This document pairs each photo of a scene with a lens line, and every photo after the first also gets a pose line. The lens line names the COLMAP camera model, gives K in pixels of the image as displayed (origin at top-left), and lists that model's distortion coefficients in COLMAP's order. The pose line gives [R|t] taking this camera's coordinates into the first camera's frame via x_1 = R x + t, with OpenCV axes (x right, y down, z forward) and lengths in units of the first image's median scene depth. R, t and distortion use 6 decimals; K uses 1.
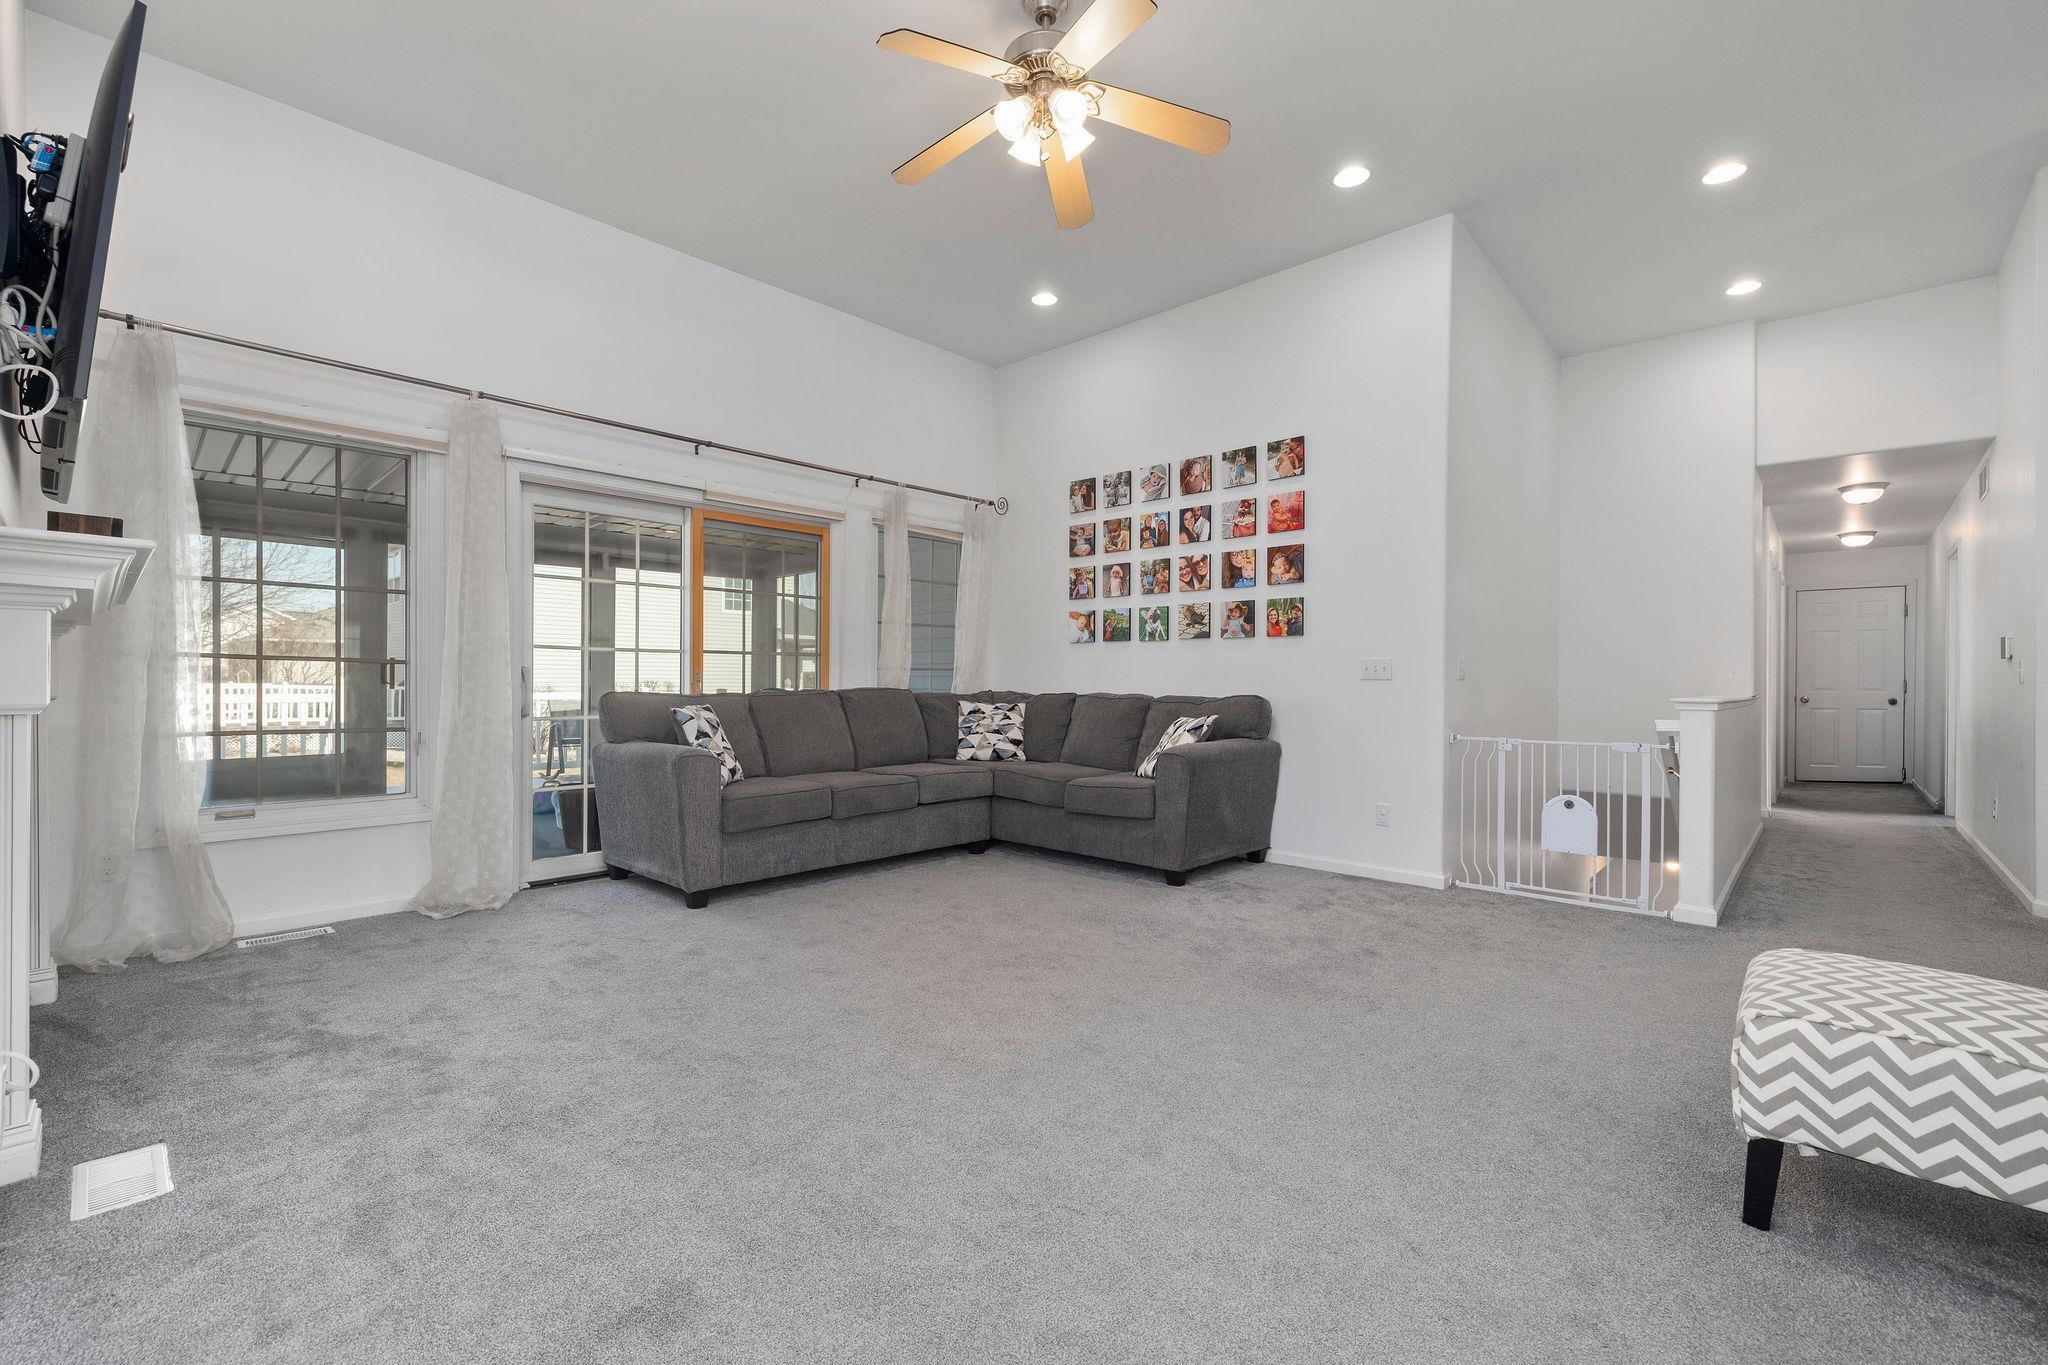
lens RADIAL K [[878.0, 0, 1009.5], [0, 878.0, 688.9], [0, 0, 1]] dist [-0.001045, 0.000238]
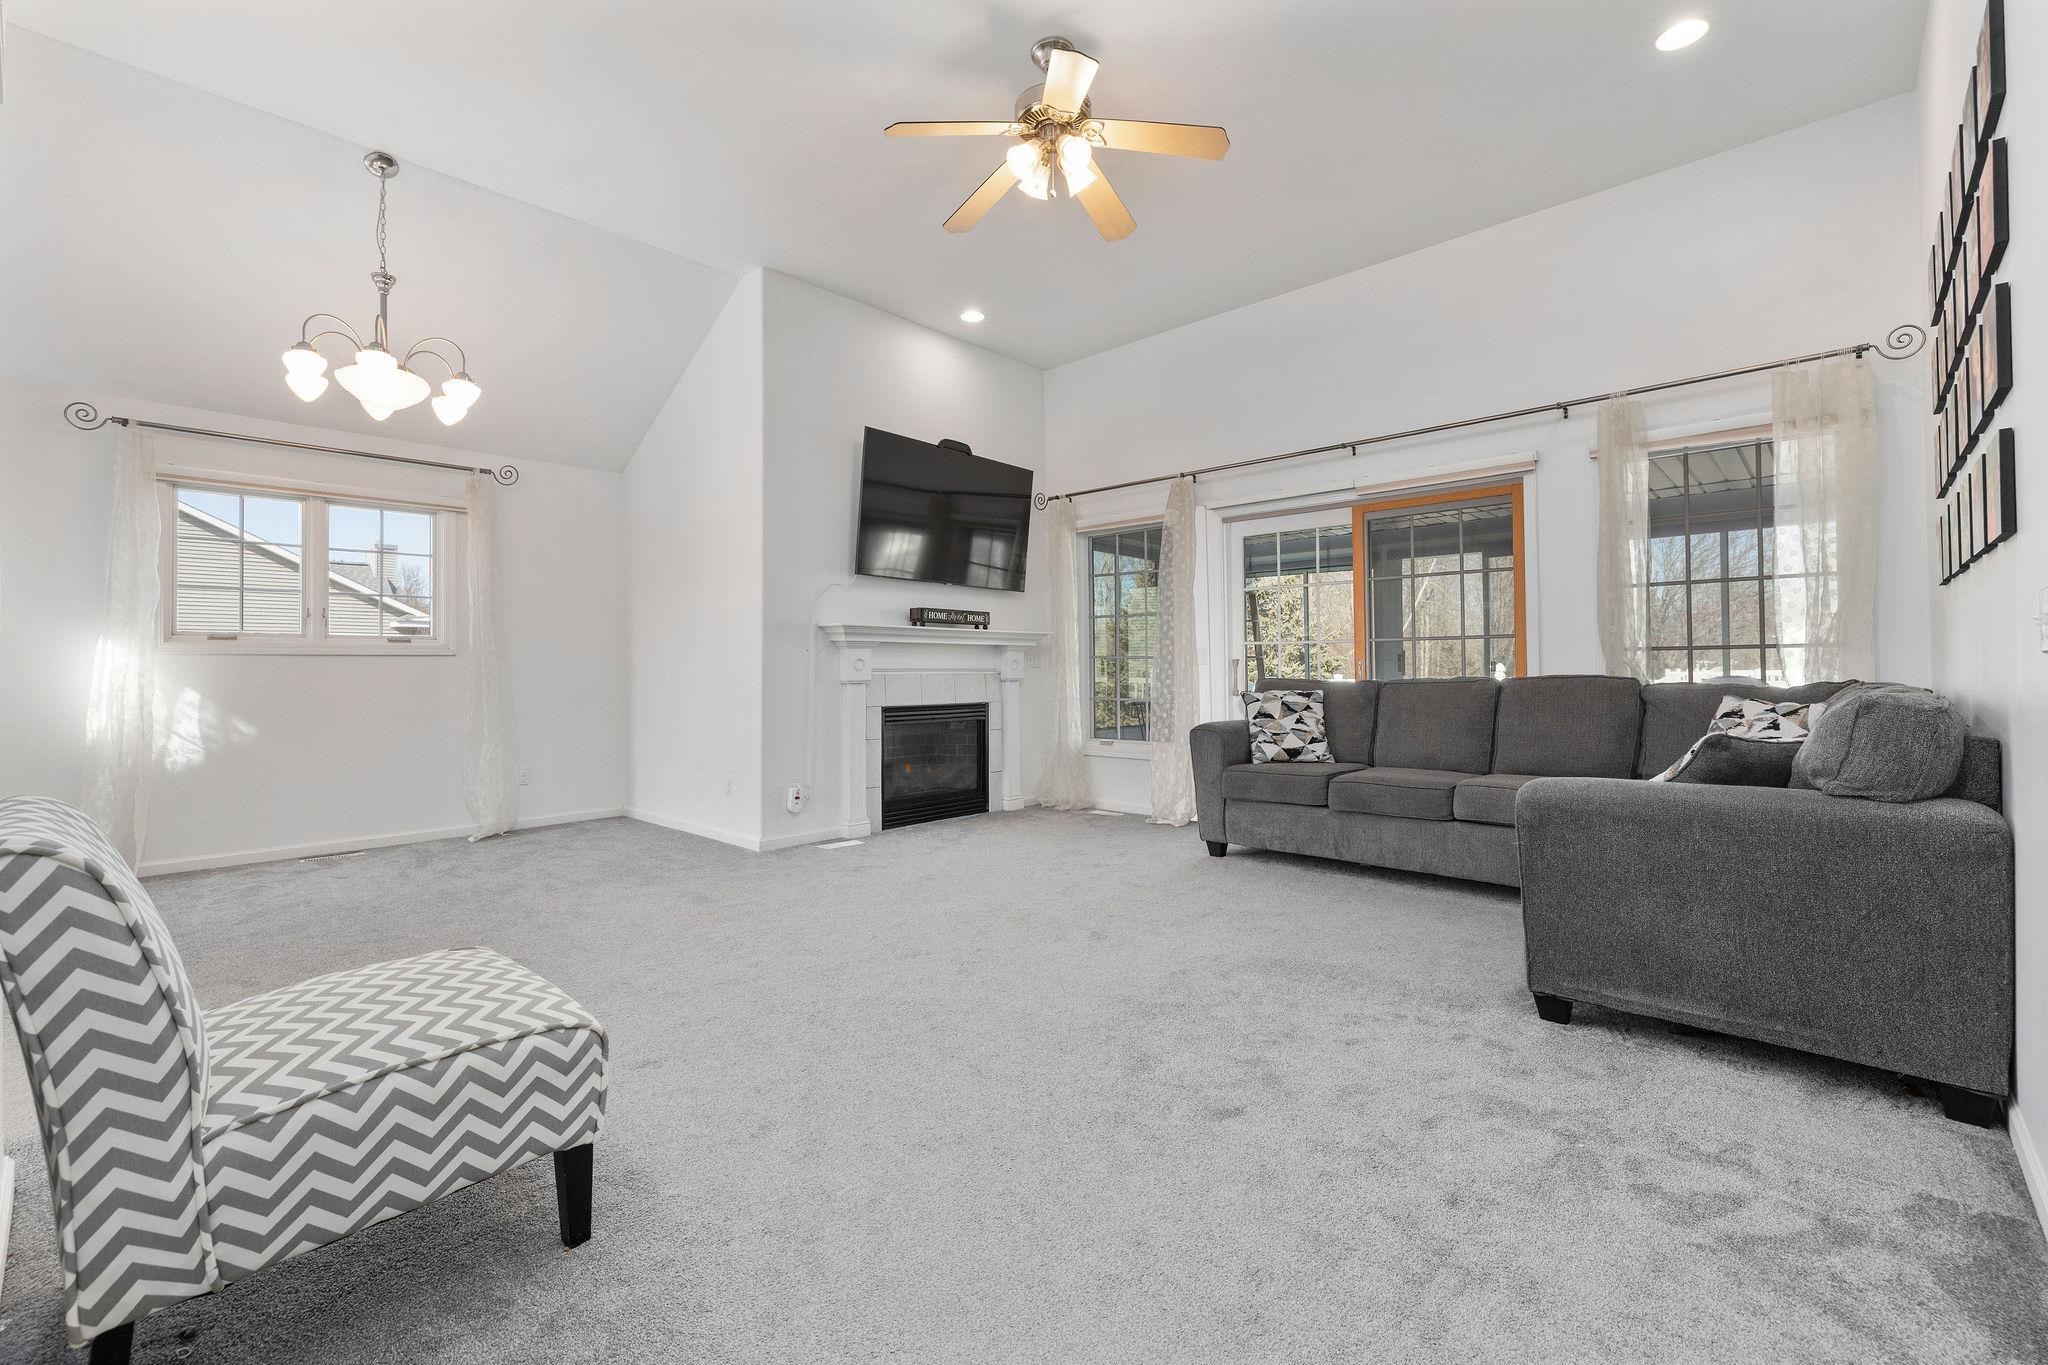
lens RADIAL K [[878.0, 0, 1015.0], [0, 878.0, 660.2], [0, 0, 1]] dist [-0.001045, 0.000238]
pose [[-0.005200, -0.005982, -0.999969, 0.688344], [-0.005335, 0.999968, -0.005954, -0.006795], [0.999972, 0.005304, -0.005232, 0.574391]]
